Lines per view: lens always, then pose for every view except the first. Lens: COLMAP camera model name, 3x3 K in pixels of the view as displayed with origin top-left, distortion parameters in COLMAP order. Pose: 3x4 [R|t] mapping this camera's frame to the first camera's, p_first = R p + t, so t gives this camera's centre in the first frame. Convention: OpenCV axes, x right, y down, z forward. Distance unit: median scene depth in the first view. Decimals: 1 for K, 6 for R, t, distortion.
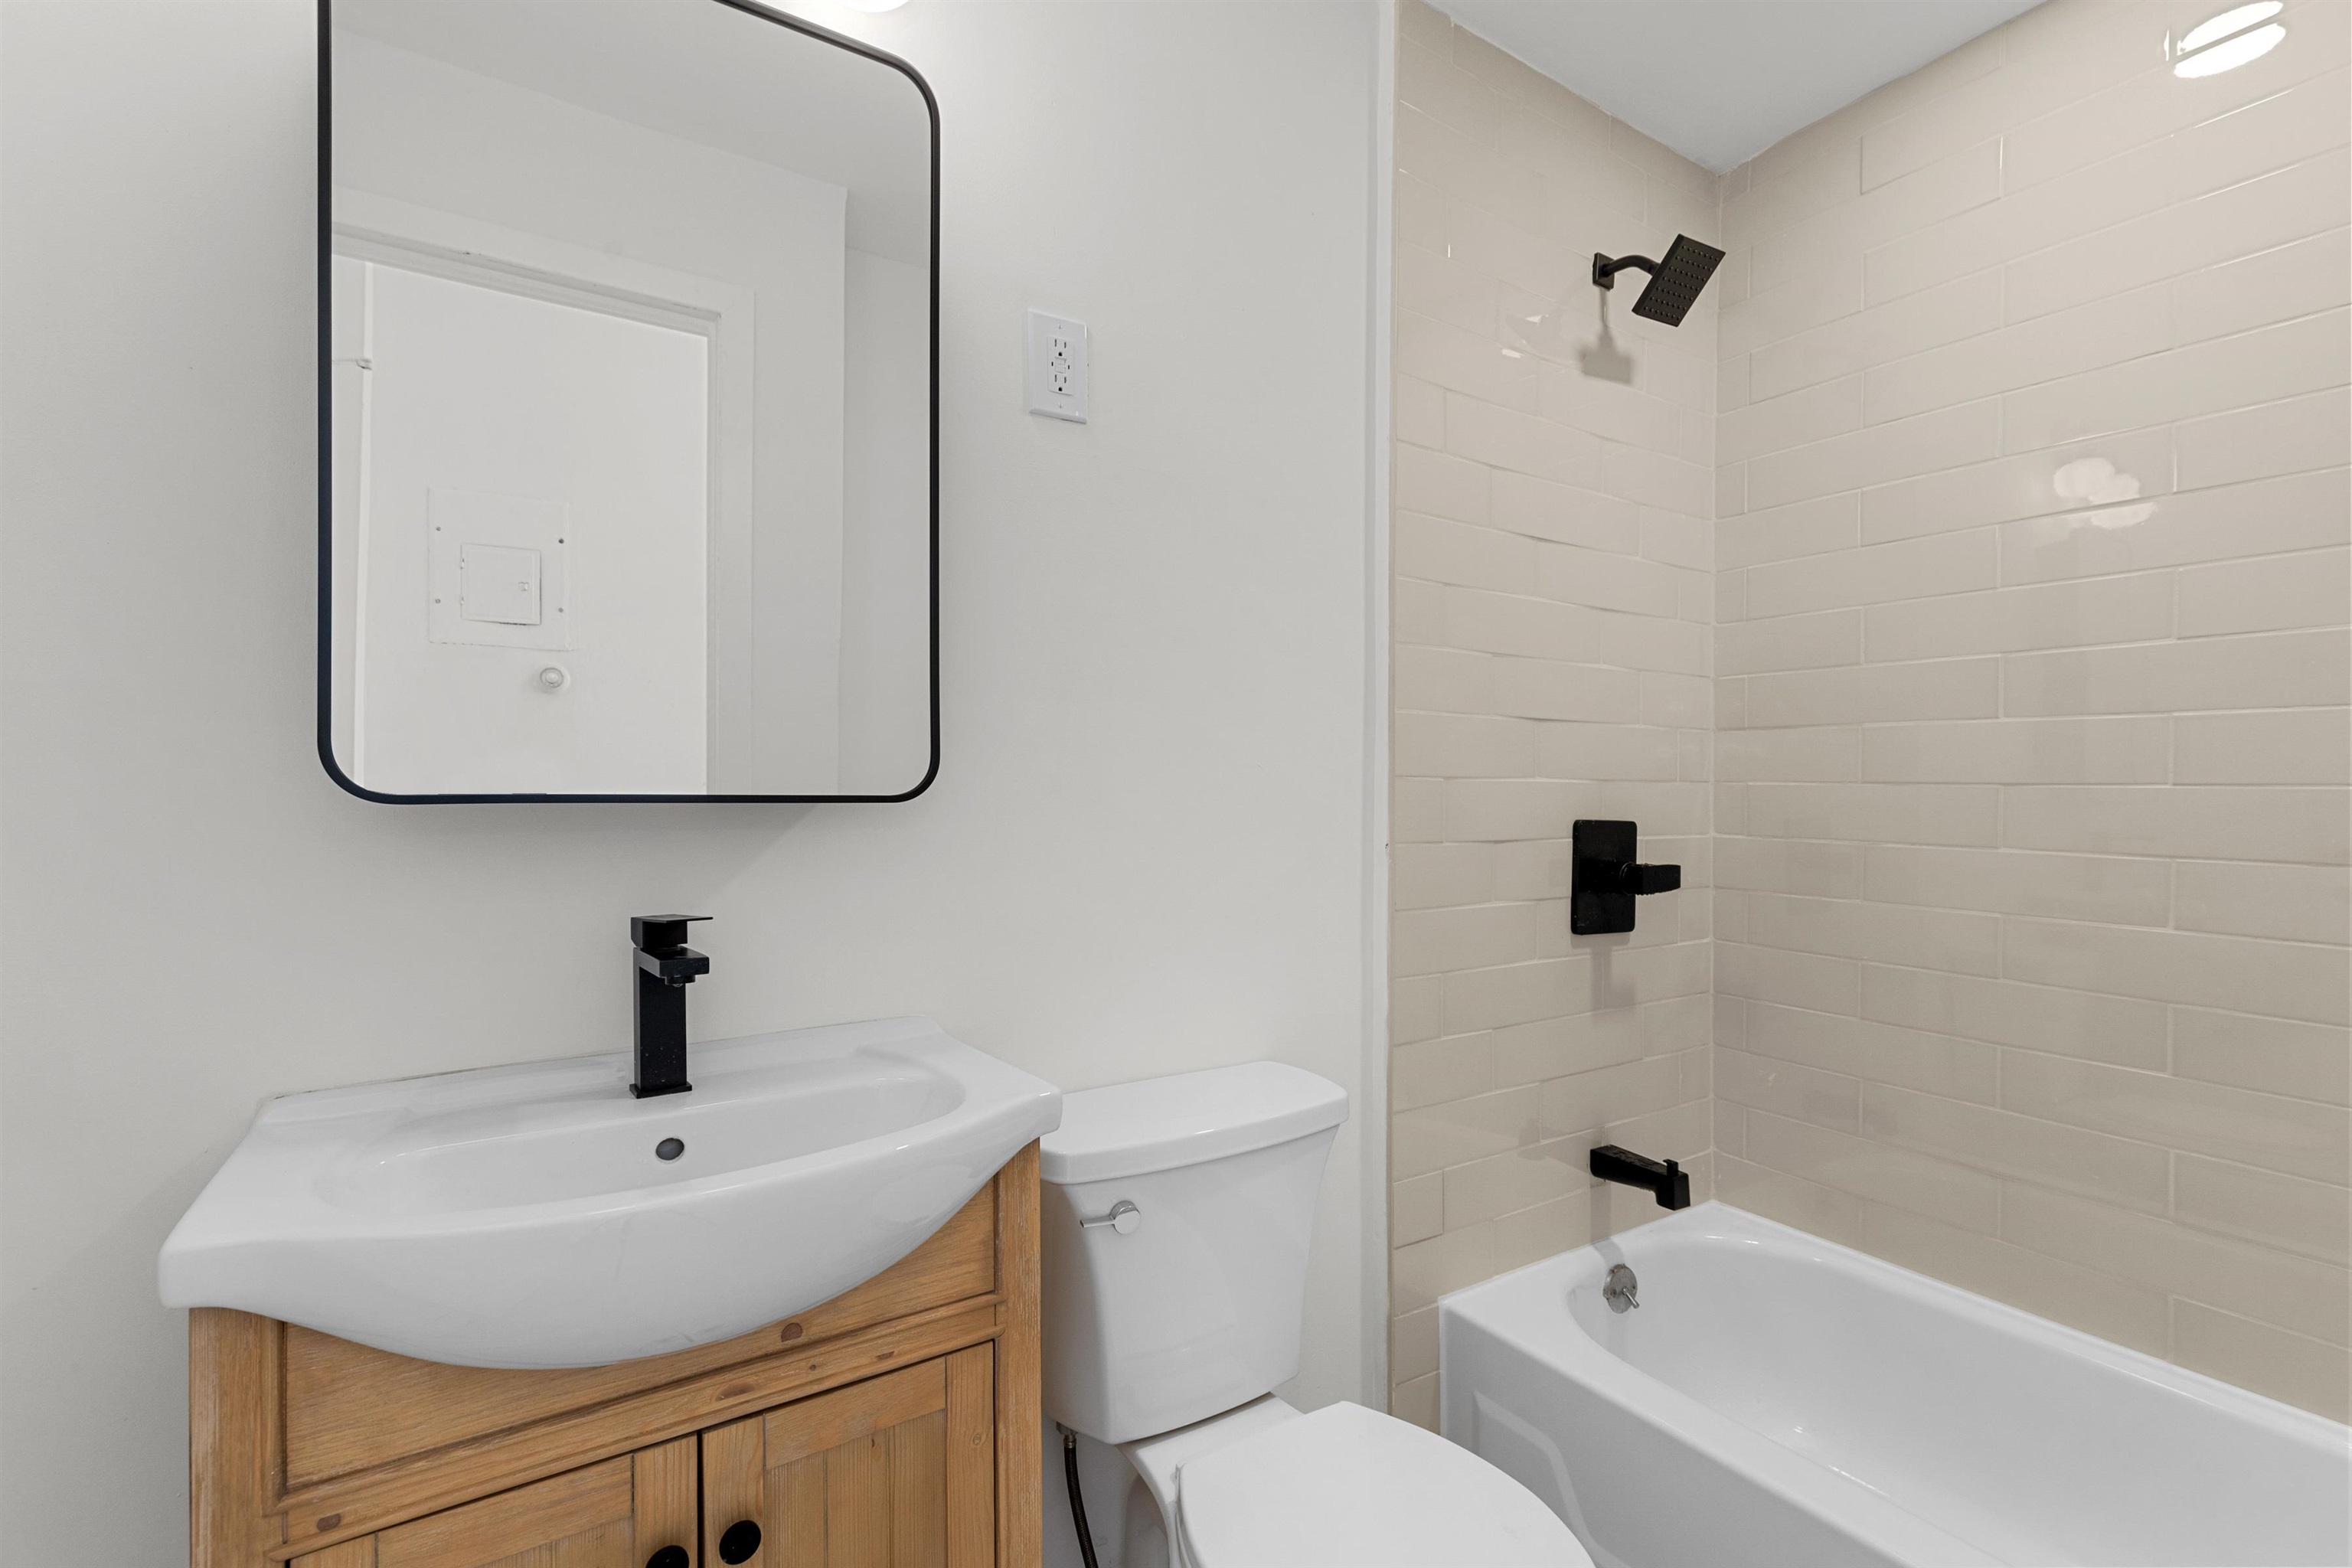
lens RADIAL K [[1057.7, 0, 1183.2], [0, 1057.7, 794.7], [0, 0, 1]] dist [0.006425, -0.001293]
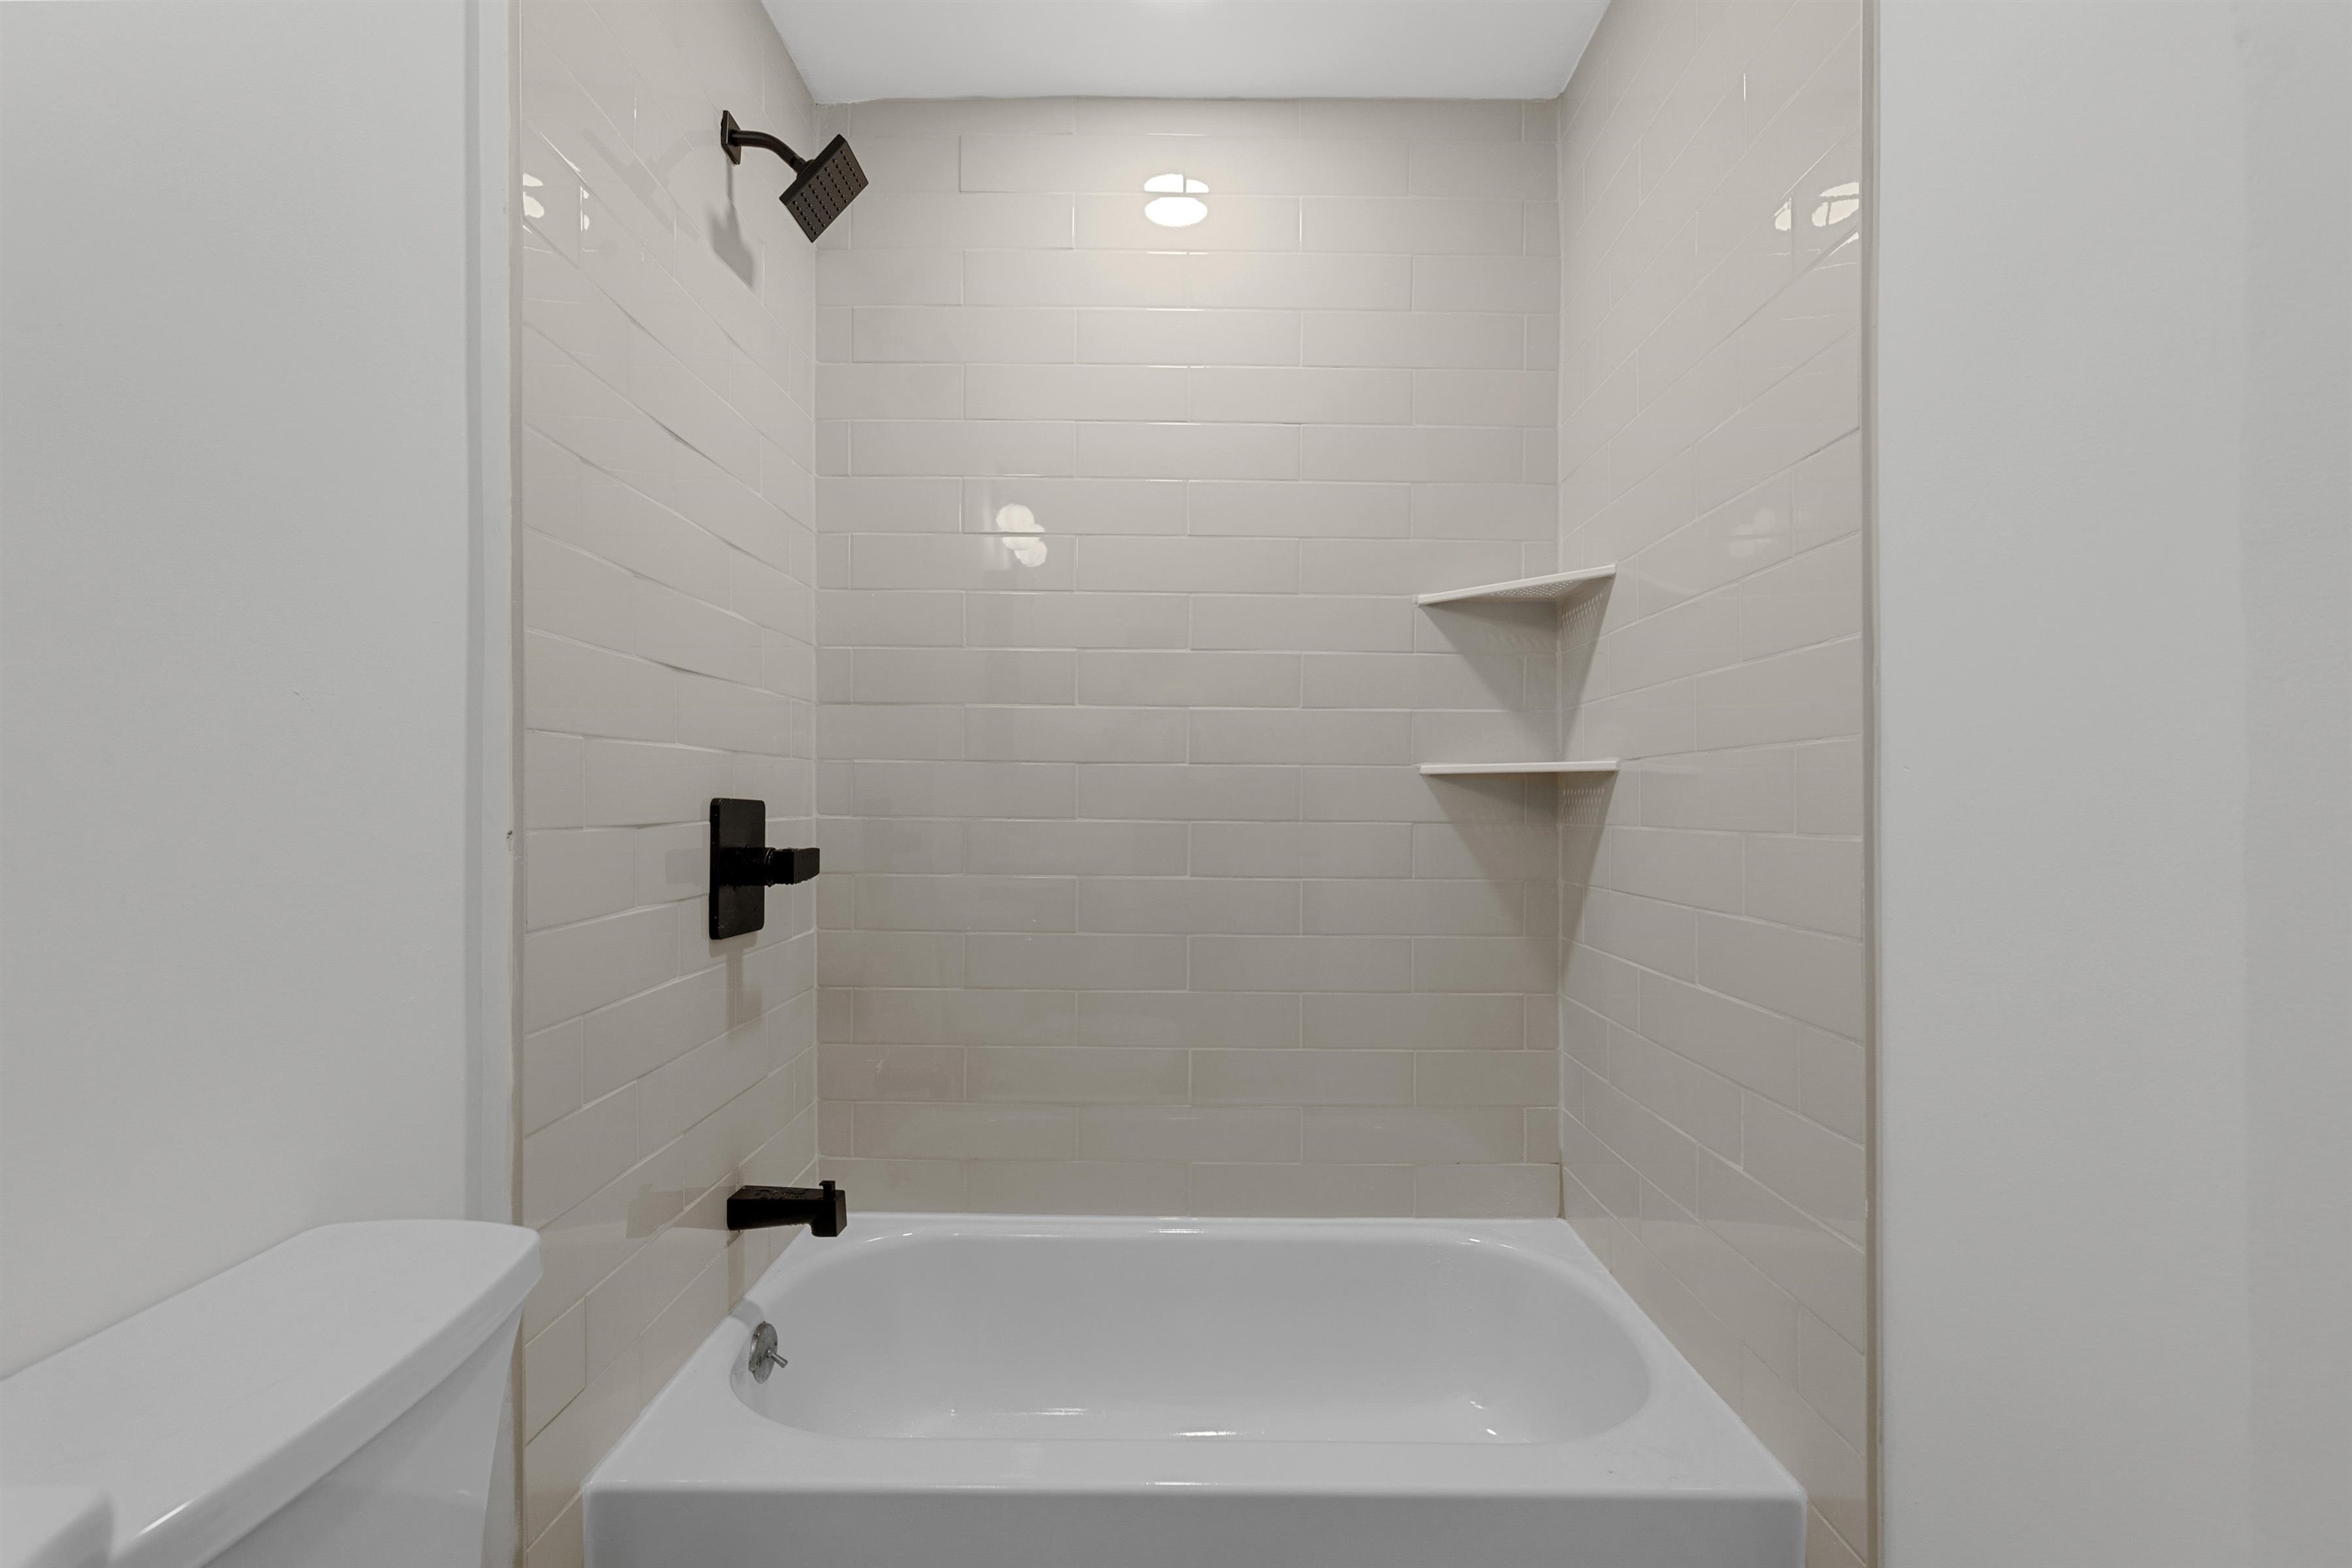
lens RADIAL K [[1057.7, 0, 1183.2], [0, 1057.7, 794.7], [0, 0, 1]] dist [0.006425, -0.001293]
pose [[0.537977, -0.004183, 0.842949, -0.118401], [0.004472, 0.999988, 0.002109, 0.021036], [-0.842948, 0.002635, 0.537989, 0.261446]]
